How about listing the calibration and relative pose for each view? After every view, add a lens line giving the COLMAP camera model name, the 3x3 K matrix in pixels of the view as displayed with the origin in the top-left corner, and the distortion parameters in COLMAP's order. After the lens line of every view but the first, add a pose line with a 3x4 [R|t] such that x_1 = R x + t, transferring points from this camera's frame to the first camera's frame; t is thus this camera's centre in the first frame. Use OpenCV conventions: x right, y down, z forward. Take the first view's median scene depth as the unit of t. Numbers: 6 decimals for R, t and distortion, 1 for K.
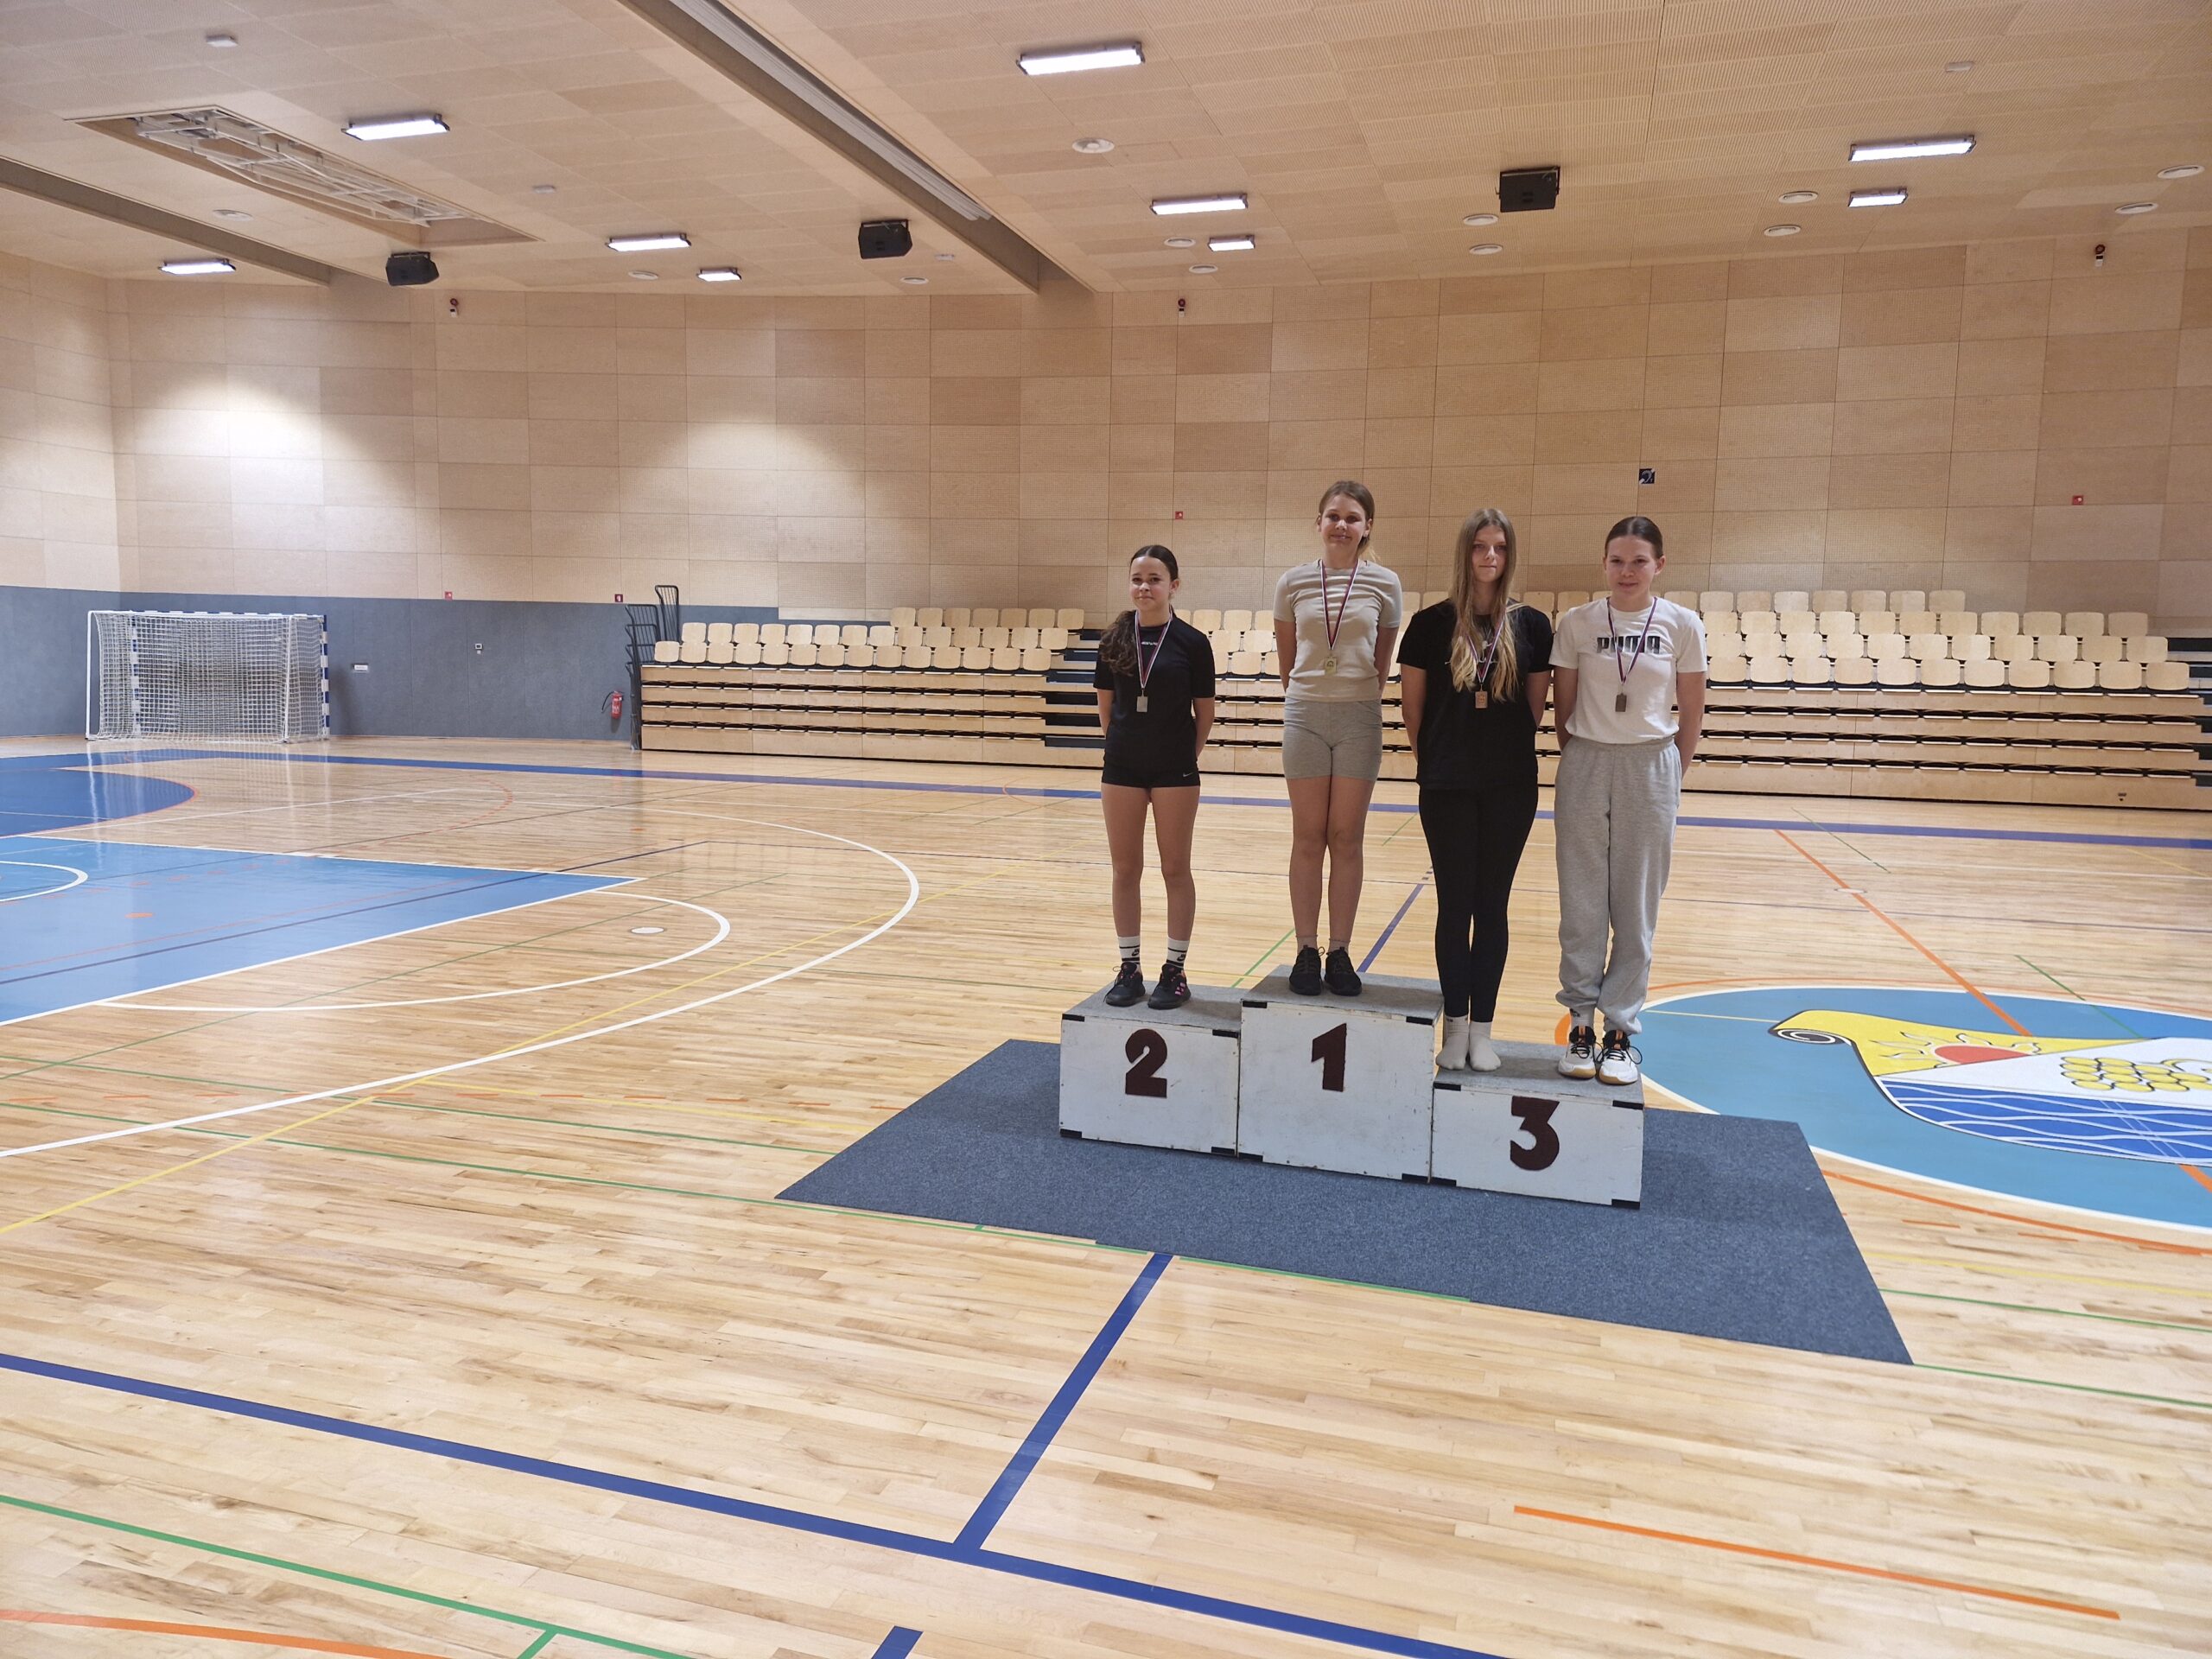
lens RADIAL K [[1511.2, 0, 1085.0], [0, 1511.2, 811.3], [0, 0, 1]] dist [0.133767, -0.184997]
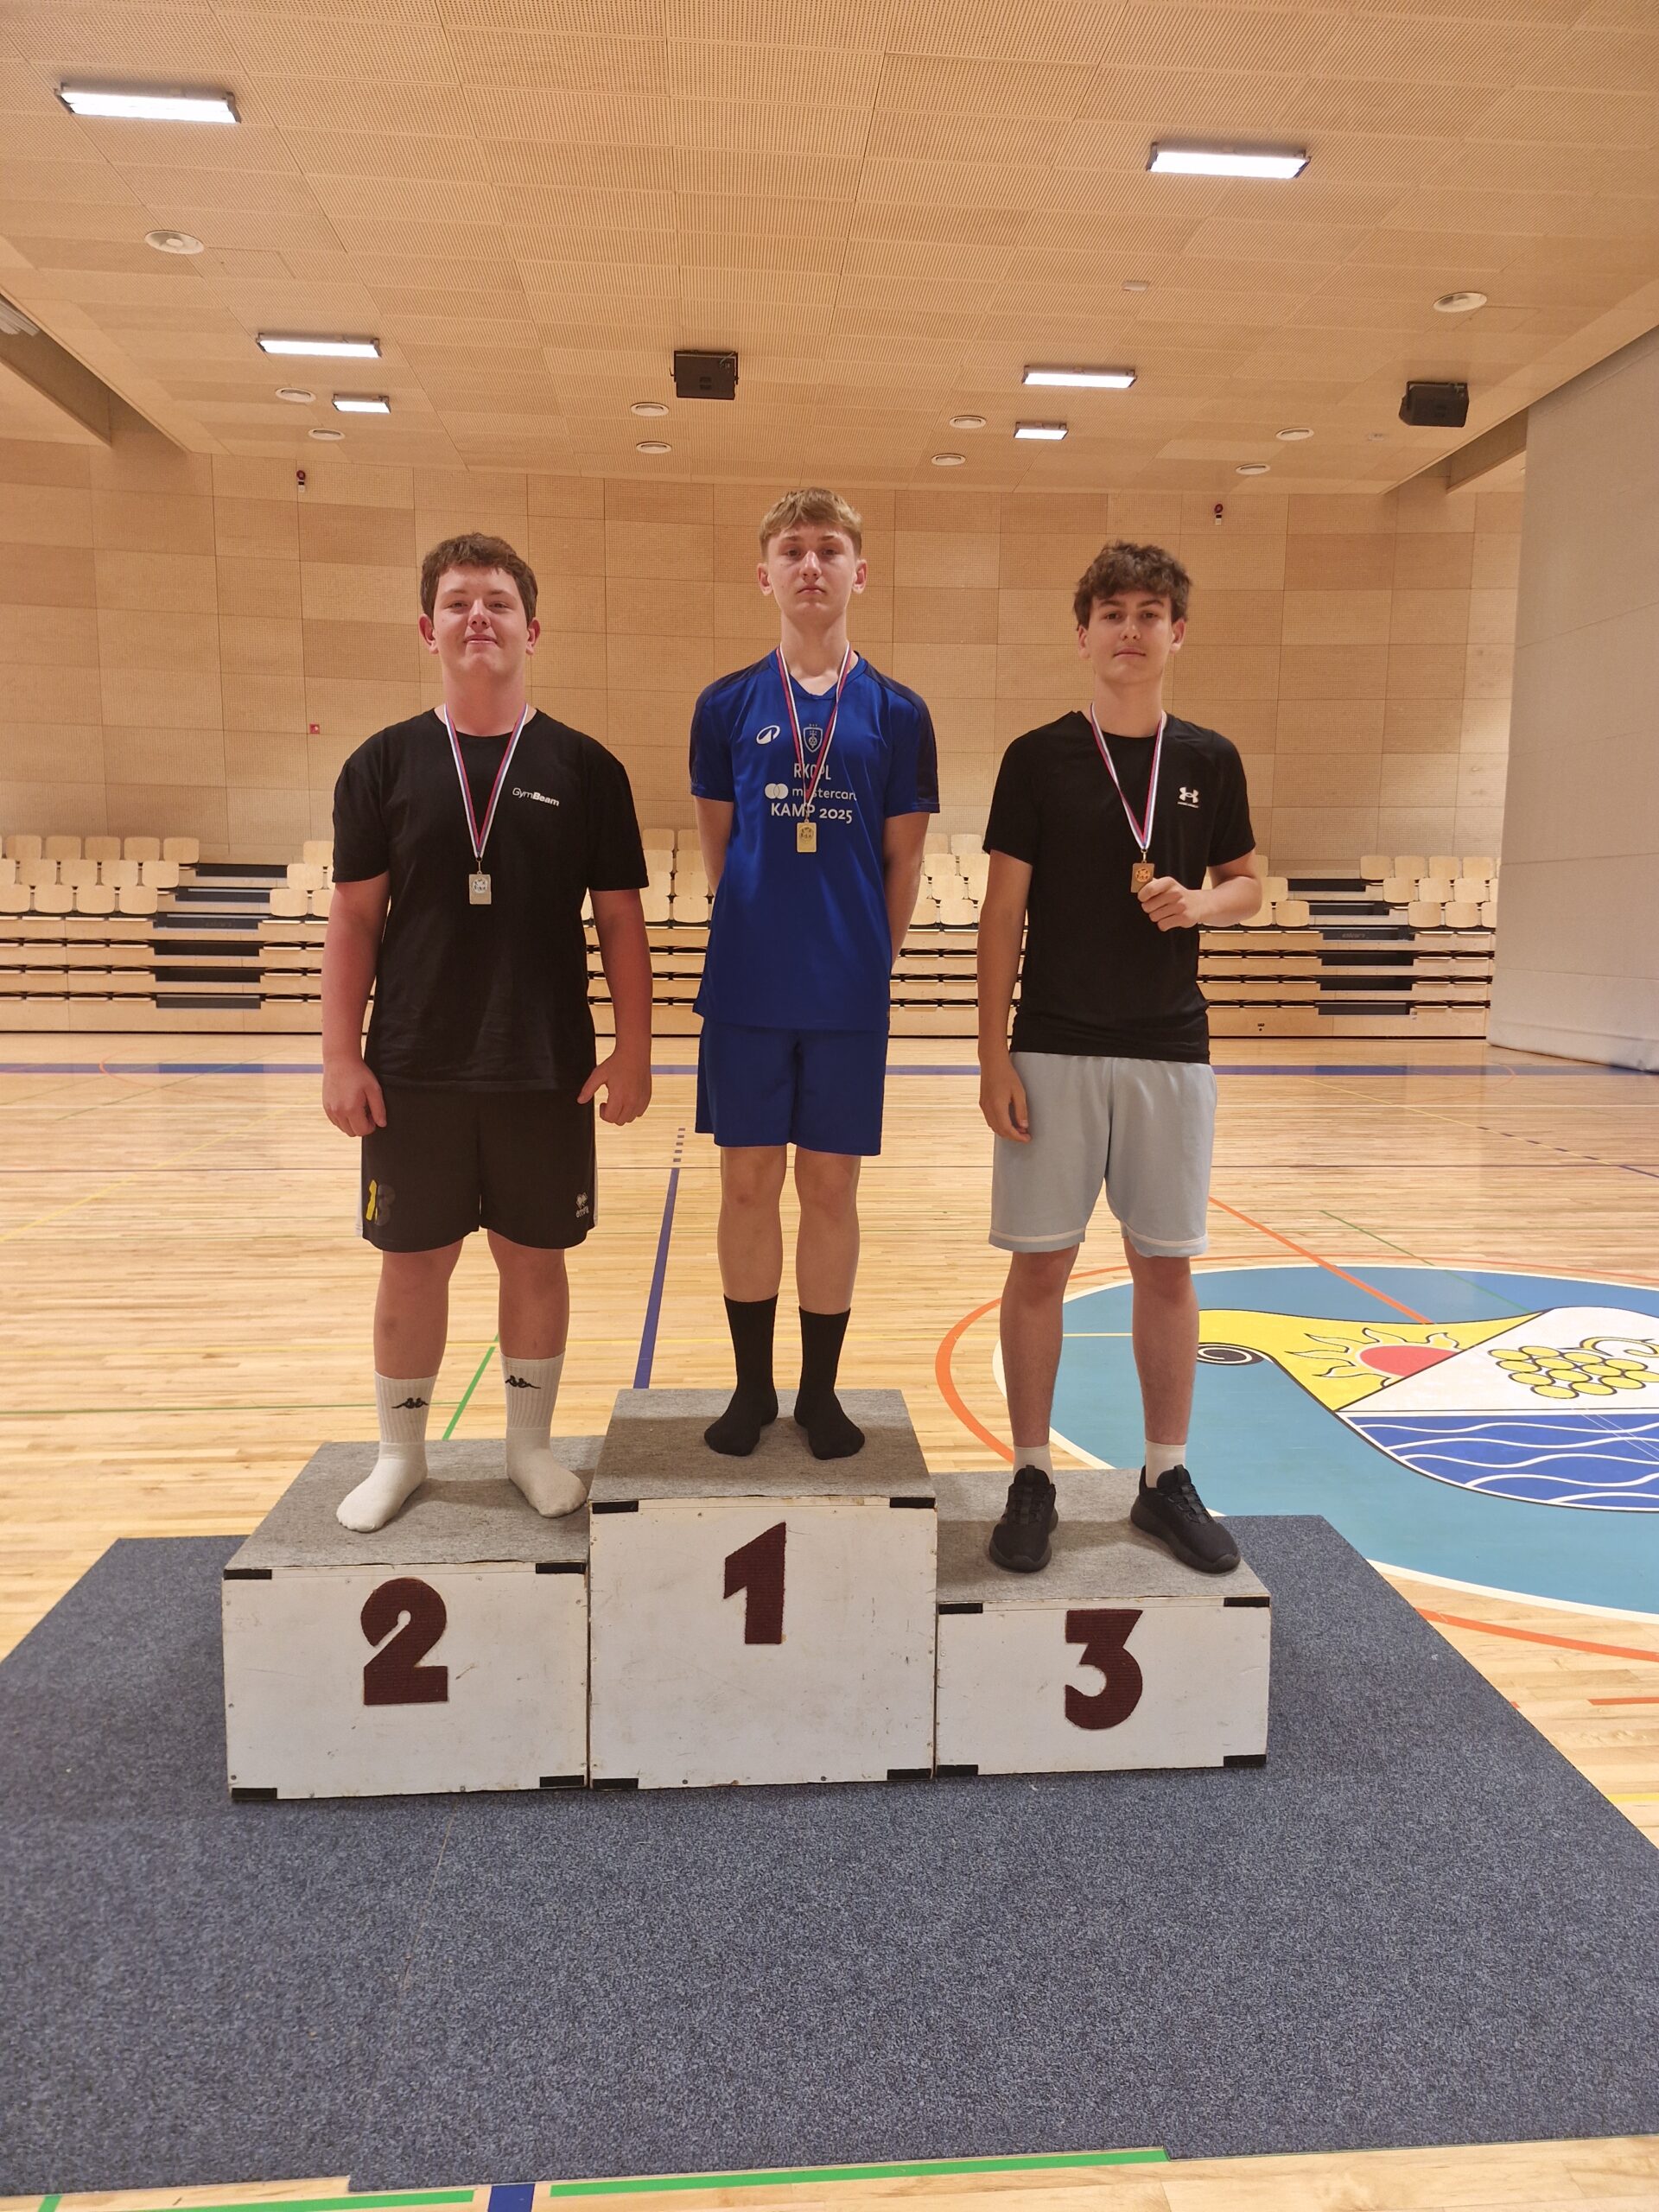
lens RADIAL K [[1515.9, 0, 842.7], [0, 1515.9, 1110.1], [0, 0, 1]] dist [0.082710, -0.099713]
pose [[0.923589, -0.055995, 0.379272, -0.002480], [0.043398, 0.998188, 0.041688, -0.007513], [-0.380919, -0.022043, 0.924346, 0.112621]]
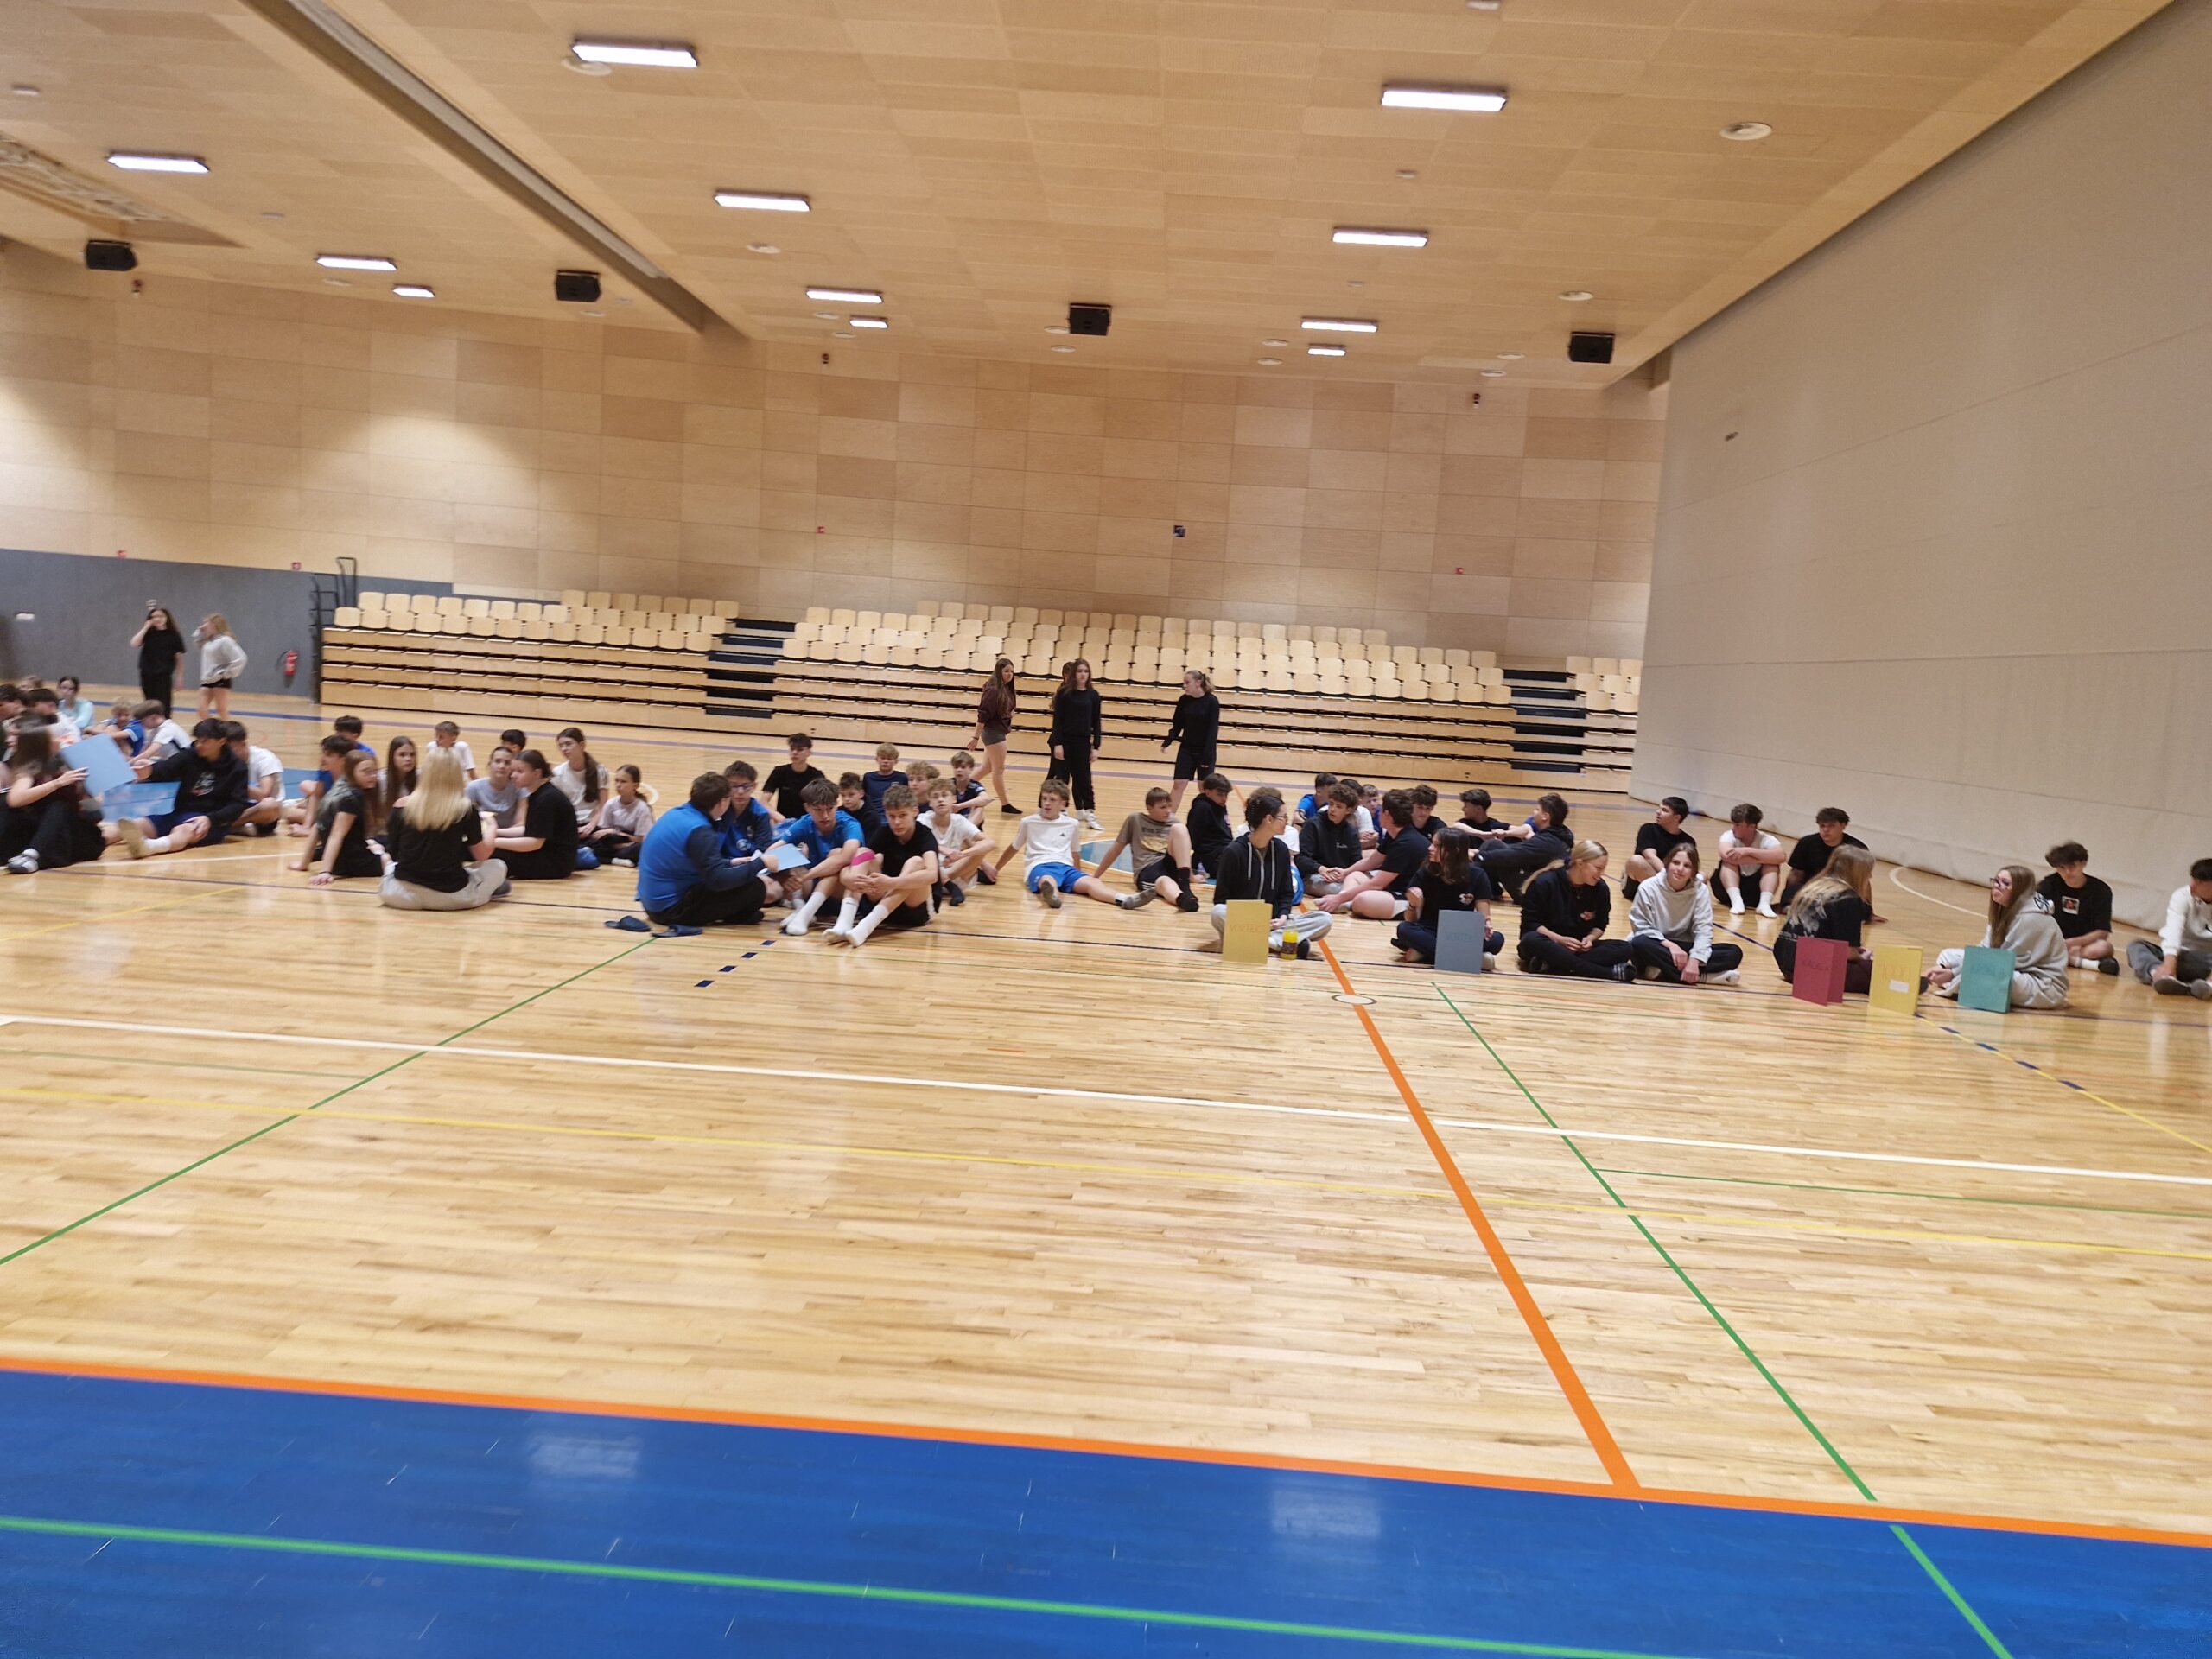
lens RADIAL K [[1515.9, 0, 1127.4], [0, 1515.9, 823.9], [0, 0, 1]] dist [0.082710, -0.099713]
pose [[0.960704, 0.020031, 0.276852, -0.040955], [-0.022128, 0.999745, 0.004453, 0.033970], [-0.276692, -0.010404, 0.960902, -0.280259]]
